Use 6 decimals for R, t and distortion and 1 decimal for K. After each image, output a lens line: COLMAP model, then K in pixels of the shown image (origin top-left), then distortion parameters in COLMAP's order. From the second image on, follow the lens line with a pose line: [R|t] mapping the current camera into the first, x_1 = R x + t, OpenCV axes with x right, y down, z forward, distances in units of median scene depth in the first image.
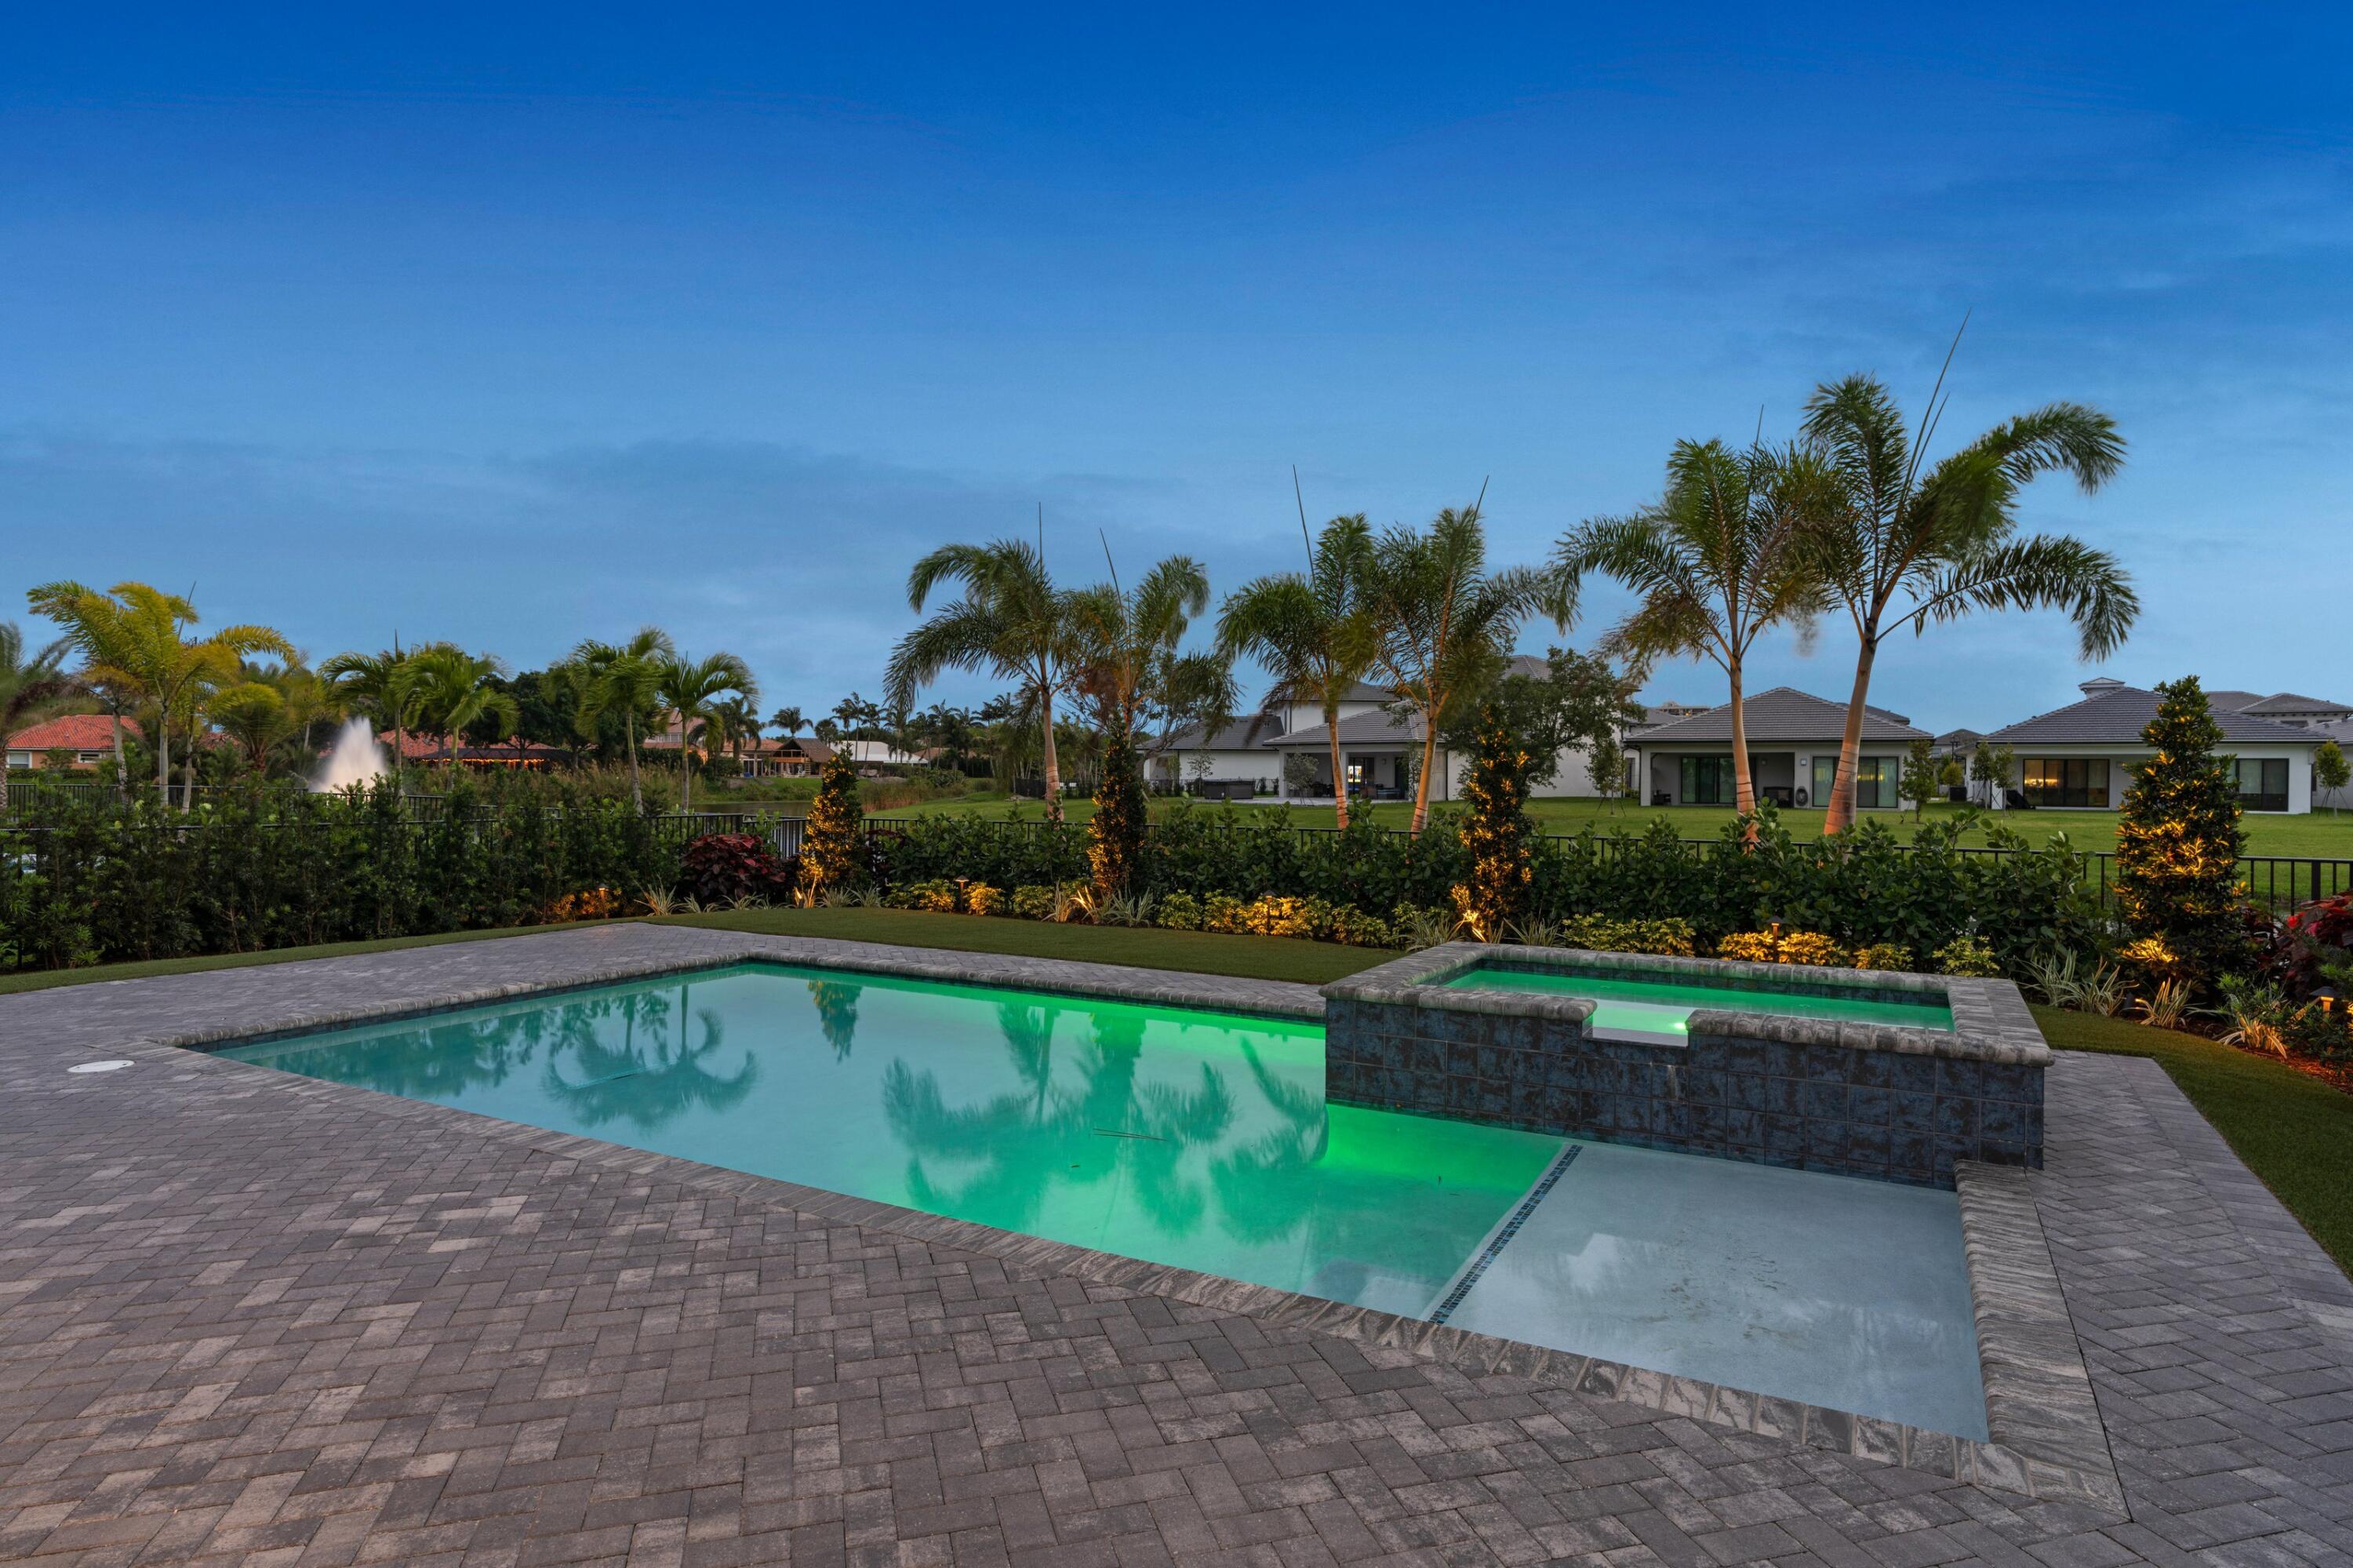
lens RADIAL K [[1335.4, 0, 1176.5], [0, 1335.4, 784.0], [0, 0, 1]] dist [-0.002972, -0.000131]
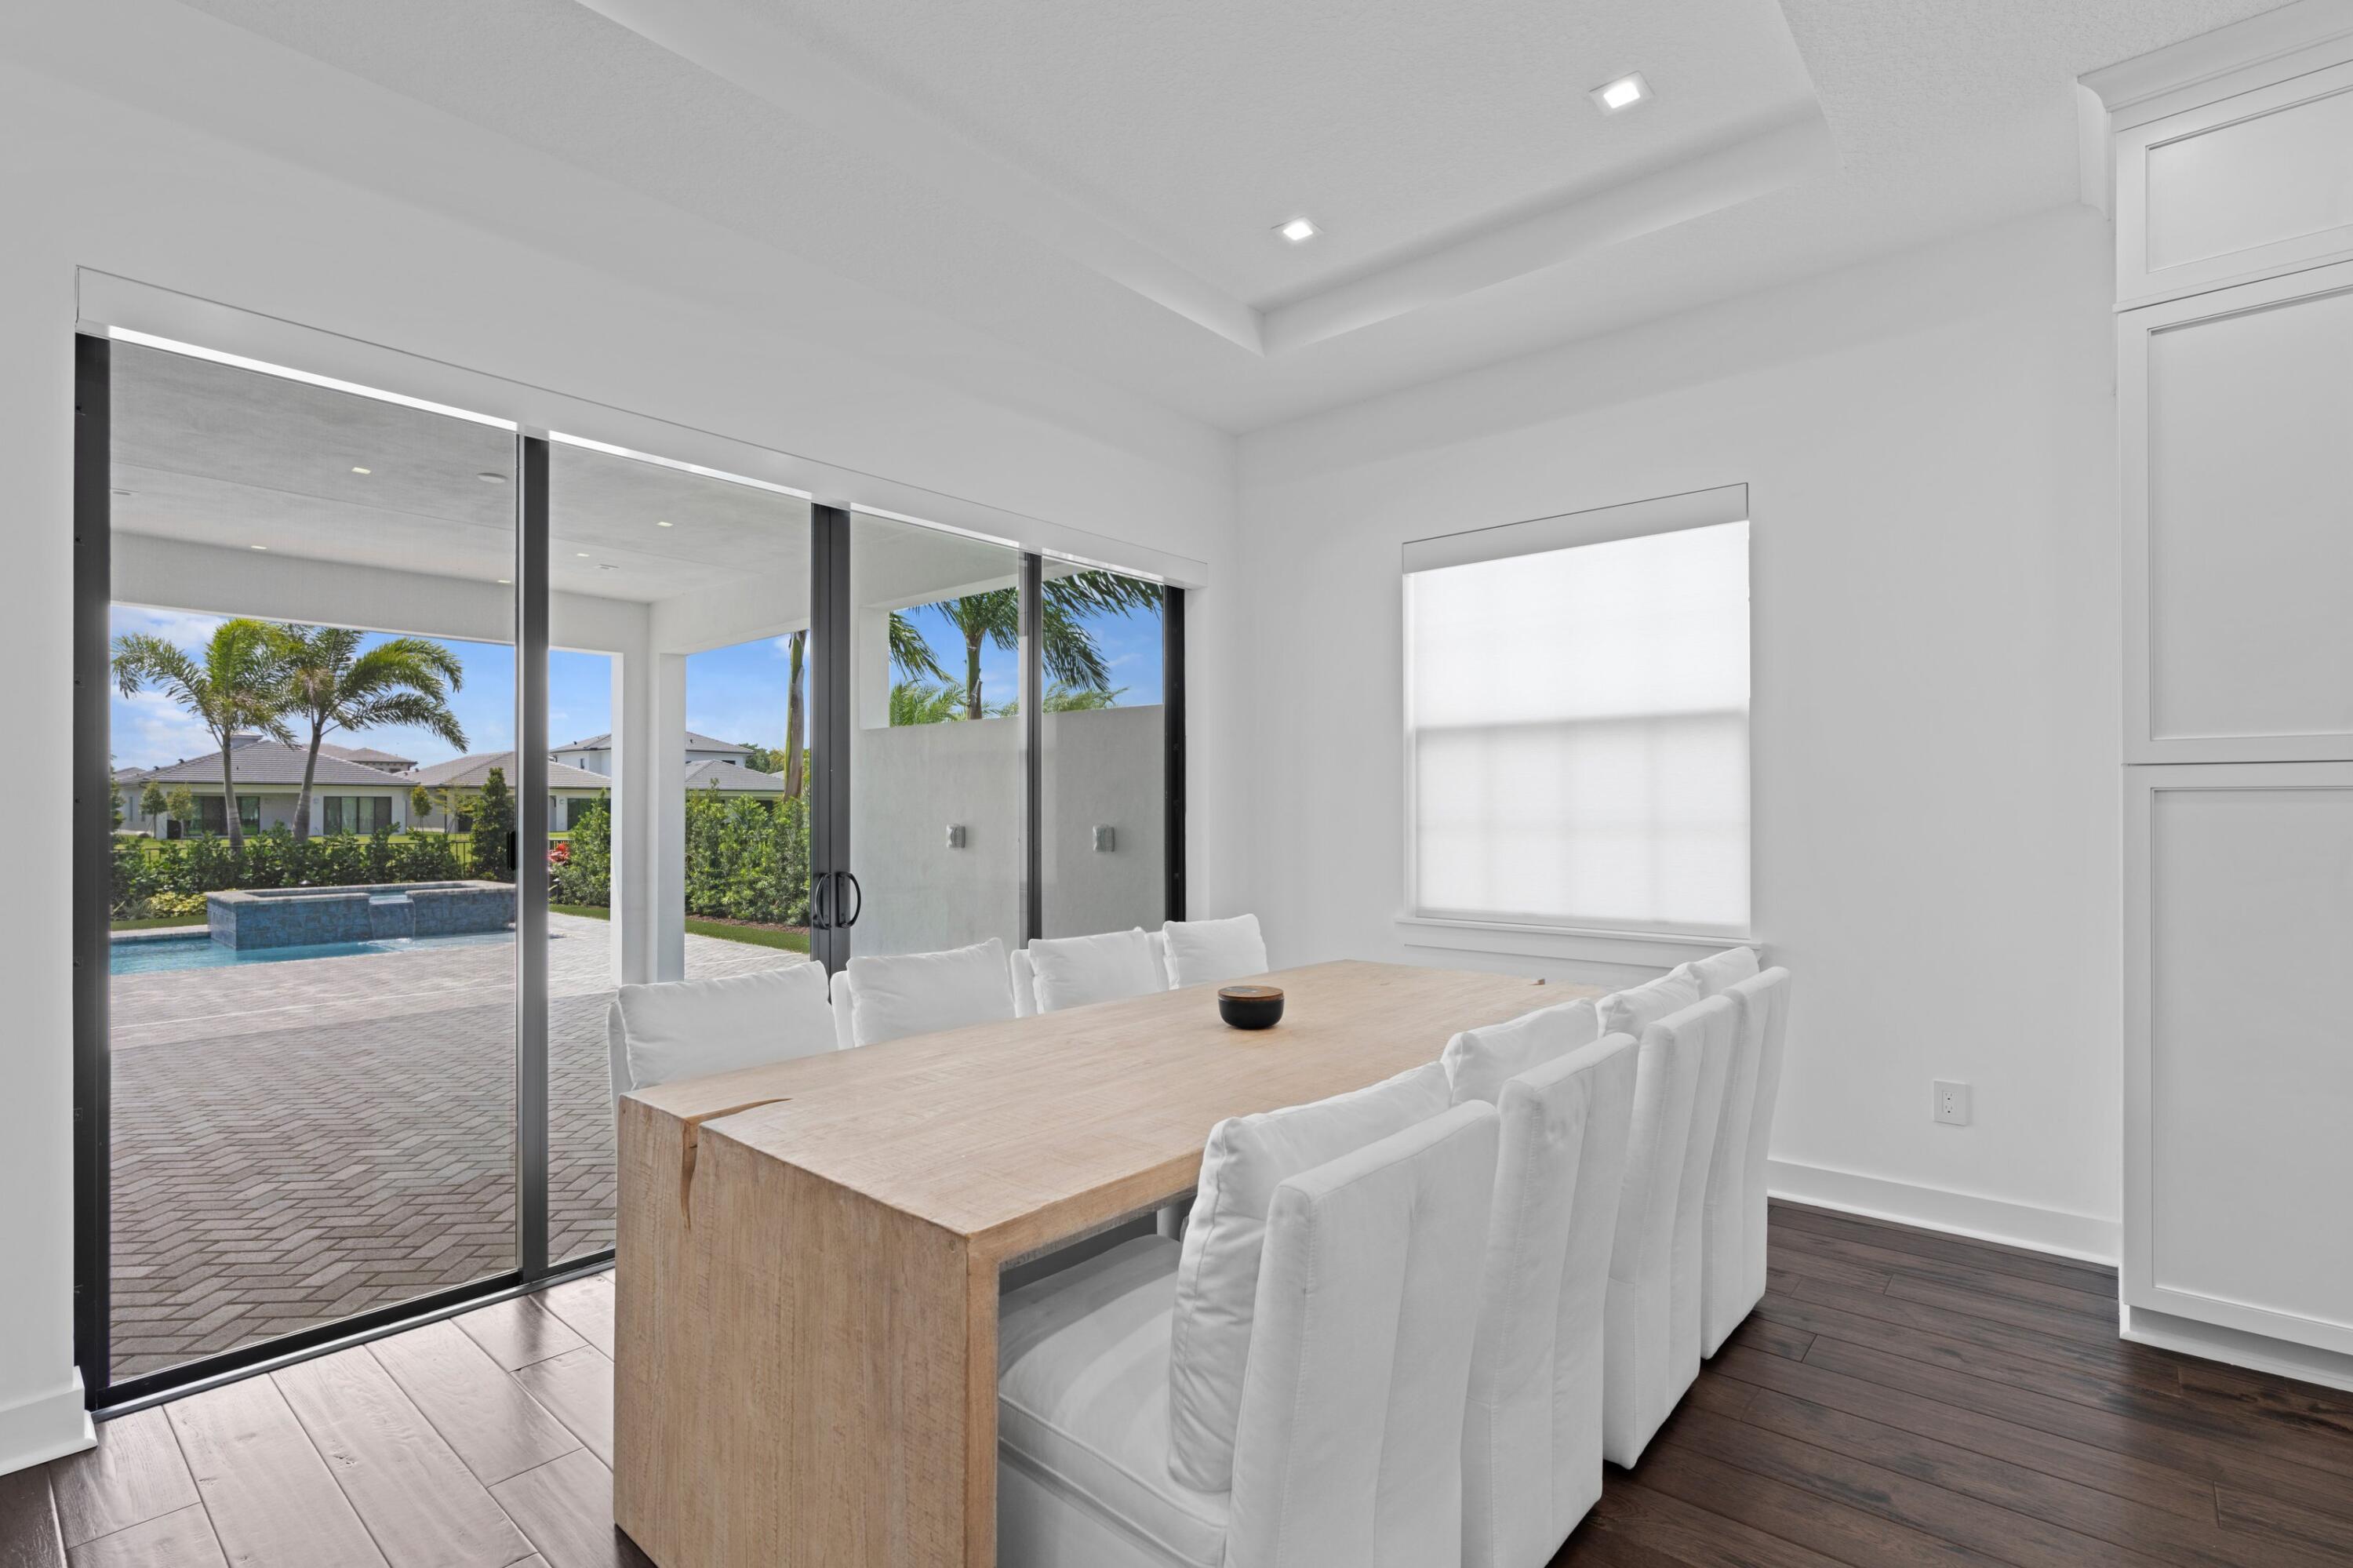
lens RADIAL K [[1090.3, 0, 1178.2], [0, 1090.3, 786.9], [0, 0, 1]] dist [-0.006395, 0.001404]
pose [[0.204441, 0.011902, 0.978807, -1.036884], [0.013782, 0.999792, -0.015036, 0.004993], [-0.978782, 0.016564, 0.204234, -0.720279]]
